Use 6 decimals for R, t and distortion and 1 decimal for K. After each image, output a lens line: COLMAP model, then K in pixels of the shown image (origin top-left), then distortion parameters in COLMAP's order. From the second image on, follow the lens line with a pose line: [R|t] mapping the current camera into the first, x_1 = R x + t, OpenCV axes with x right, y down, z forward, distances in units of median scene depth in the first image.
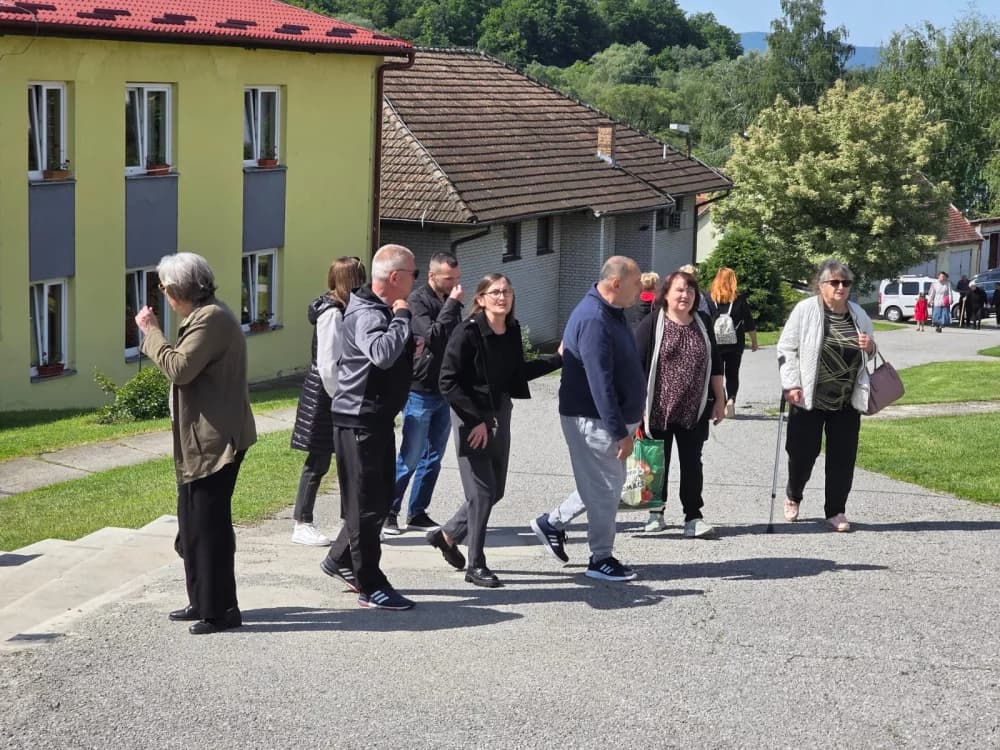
lens RADIAL K [[2040.7, 0, 471.1], [0, 2040.7, 376.4], [0, 0, 1]] dist [-0.058448, 1.769120]
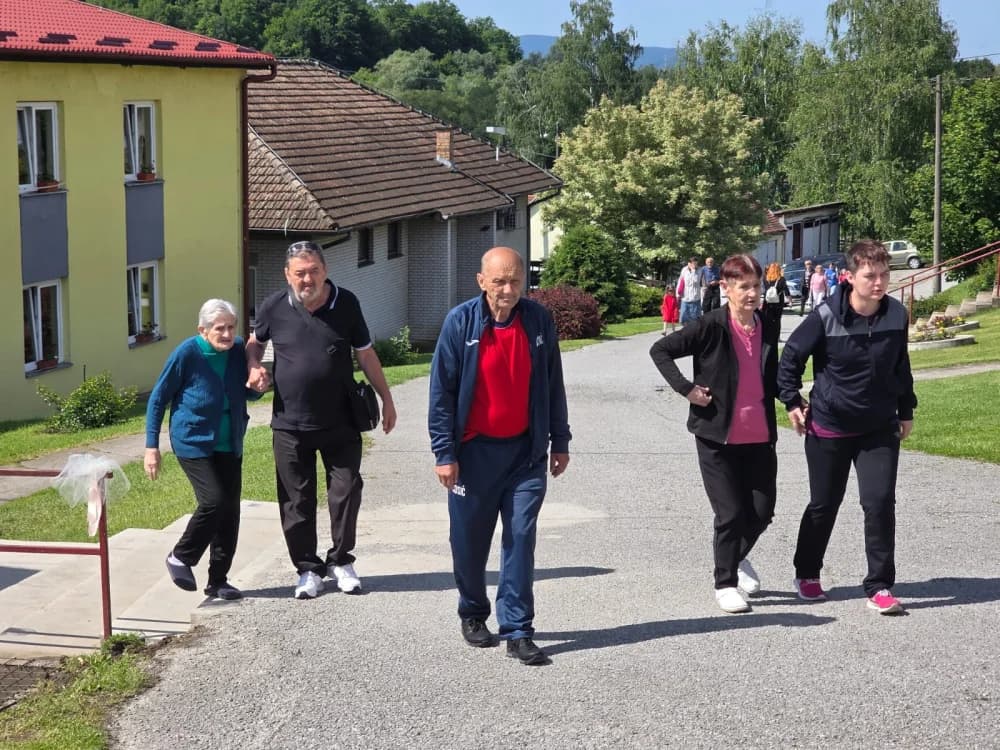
lens RADIAL K [[2040.7, 0, 471.1], [0, 2040.7, 376.4], [0, 0, 1]] dist [-0.058448, 1.769120]
pose [[0.993999, -0.046052, 0.099227, -0.027289], [0.046402, 0.998922, -0.001217, 0.002169], [-0.099064, 0.005814, 0.995064, -0.018238]]
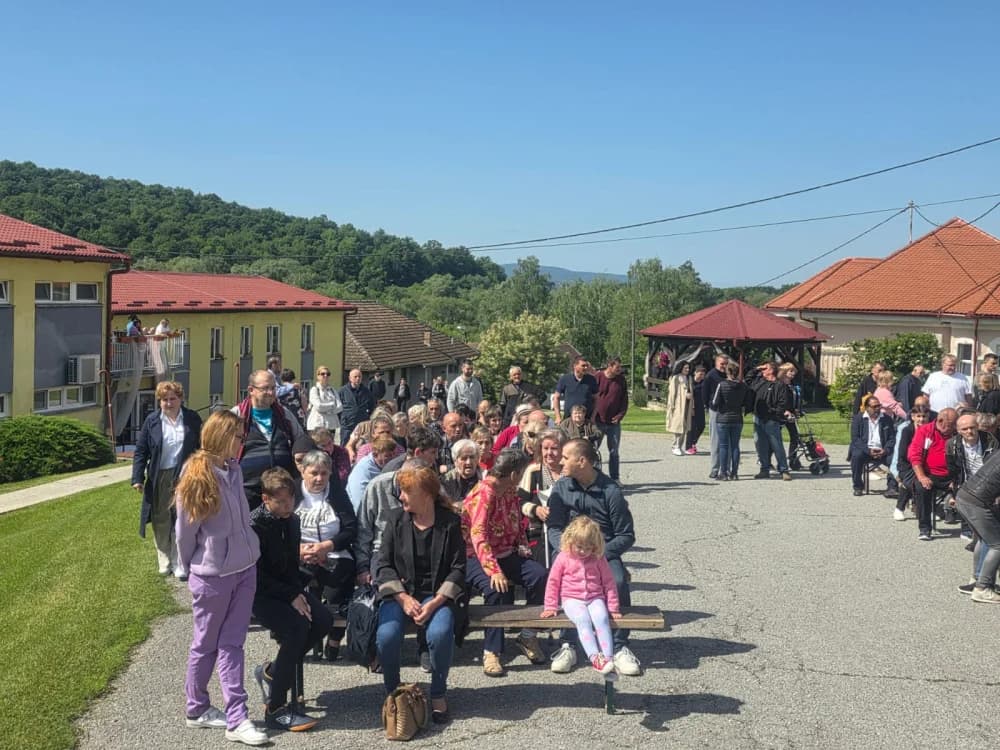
lens RADIAL K [[1142.8, 0, 500.0], [0, 1142.8, 375.0], [0, 0, 1]] dist [0.106266, -0.167833]
pose [[0.992162, -0.011103, 0.124467, -0.020606], [0.020119, 0.997244, -0.071414, 0.031802], [-0.123331, 0.073358, 0.989650, -0.387192]]
